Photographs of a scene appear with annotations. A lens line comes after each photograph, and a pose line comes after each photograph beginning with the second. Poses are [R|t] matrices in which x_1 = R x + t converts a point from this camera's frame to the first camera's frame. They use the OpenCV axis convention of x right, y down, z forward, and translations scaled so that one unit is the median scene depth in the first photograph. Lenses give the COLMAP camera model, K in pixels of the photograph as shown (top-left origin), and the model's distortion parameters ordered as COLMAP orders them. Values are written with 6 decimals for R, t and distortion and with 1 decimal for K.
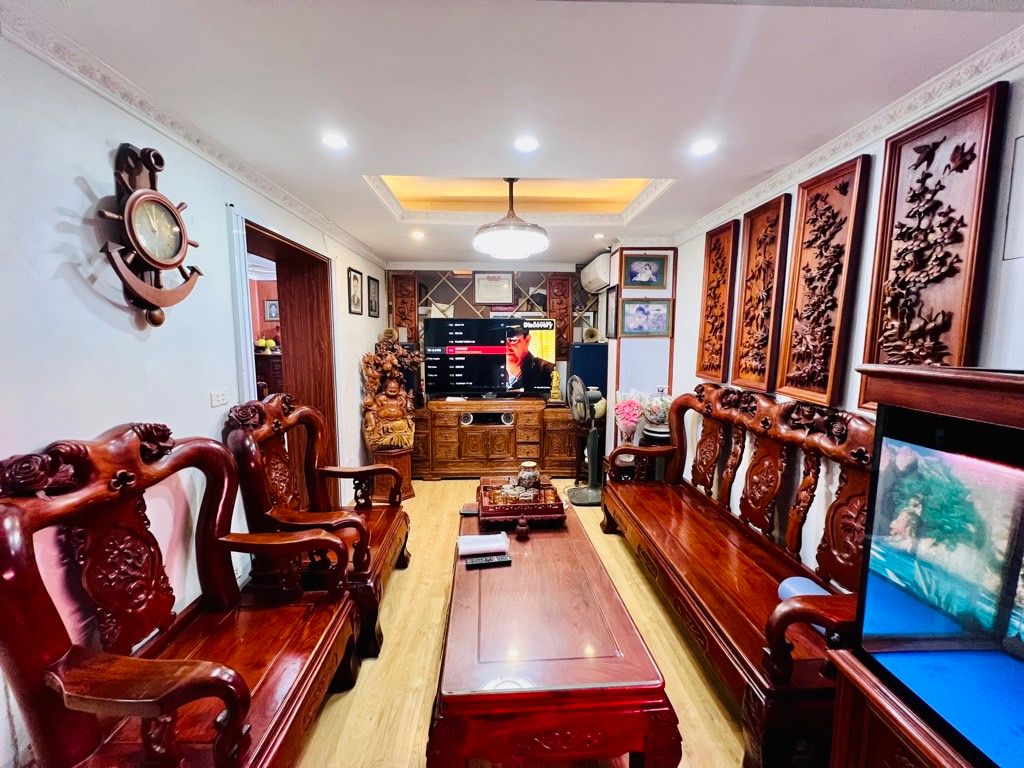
lens RADIAL K [[409.1, 0, 509.9], [0, 409.1, 381.1], [0, 0, 1]] dist [0.000021, 0.000104]
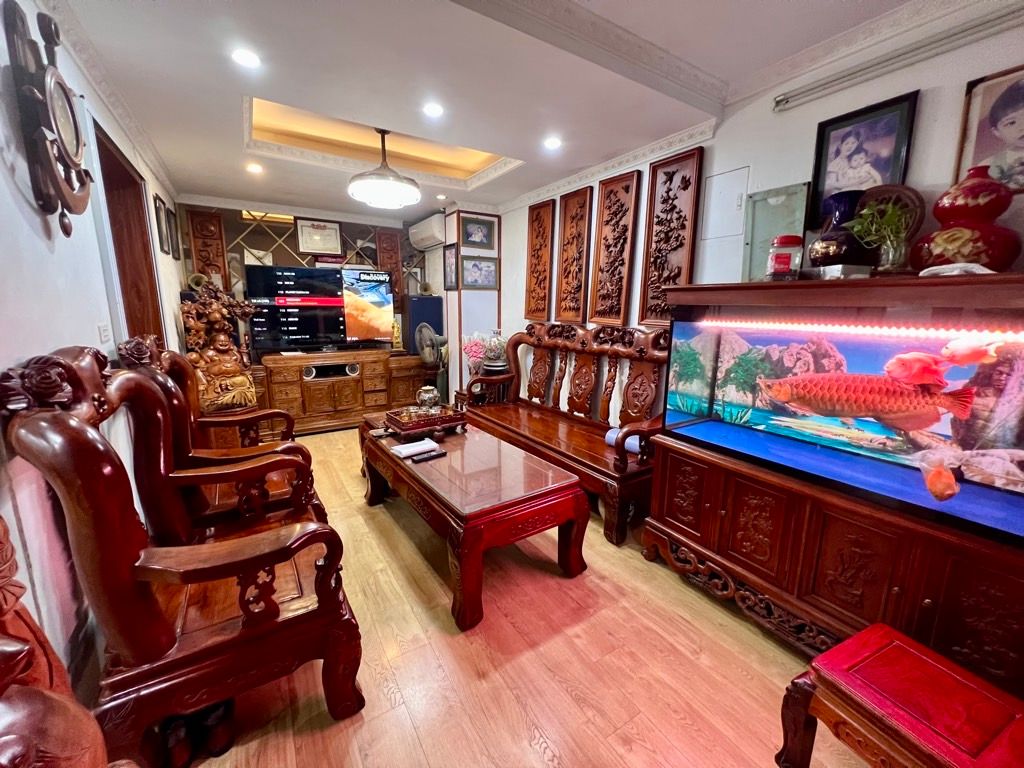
lens RADIAL K [[409.1, 0, 509.8], [0, 409.1, 381.9], [0, 0, 1]] dist [0.000021, 0.000104]
pose [[0.858064, -0.088613, 0.505840, -0.348069], [0.047697, 0.994494, 0.093308, 0.084448], [-0.511323, -0.055937, 0.857566, -0.141955]]
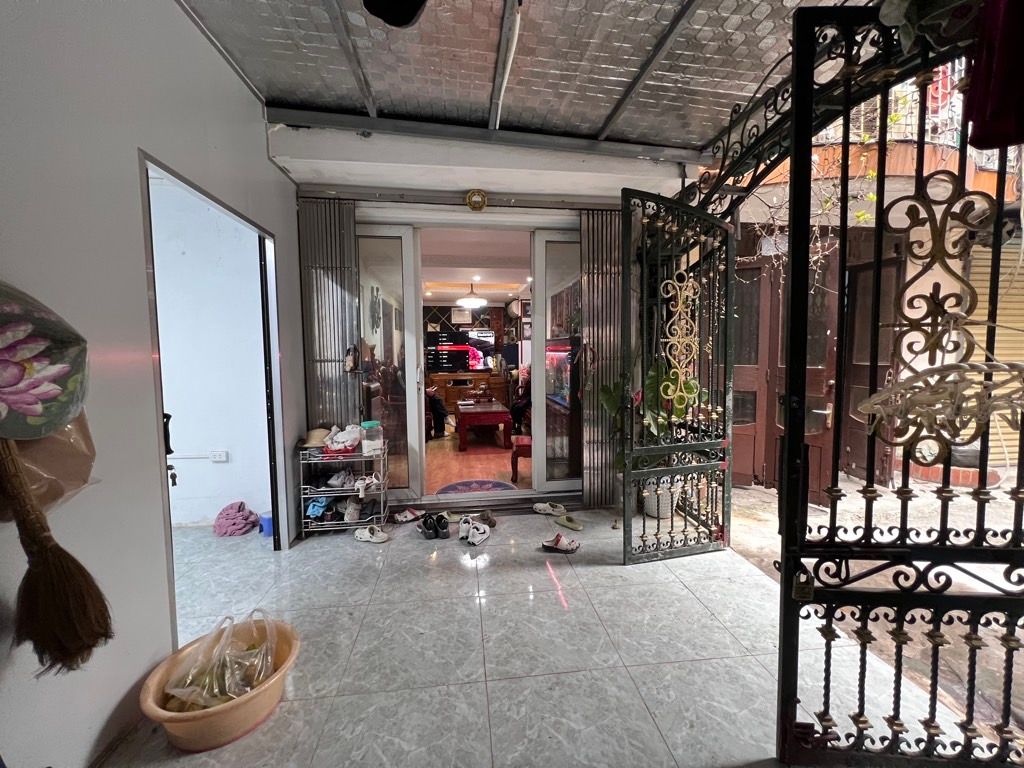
lens RADIAL K [[409.1, 0, 513.9], [0, 409.1, 377.6], [0, 0, 1]] dist [0.000021, 0.000104]
pose [[0.992626, -0.017393, 0.119960, -0.062350], [0.022248, 0.998981, -0.039257, 0.276184], [-0.119155, 0.041637, 0.992002, -1.783170]]
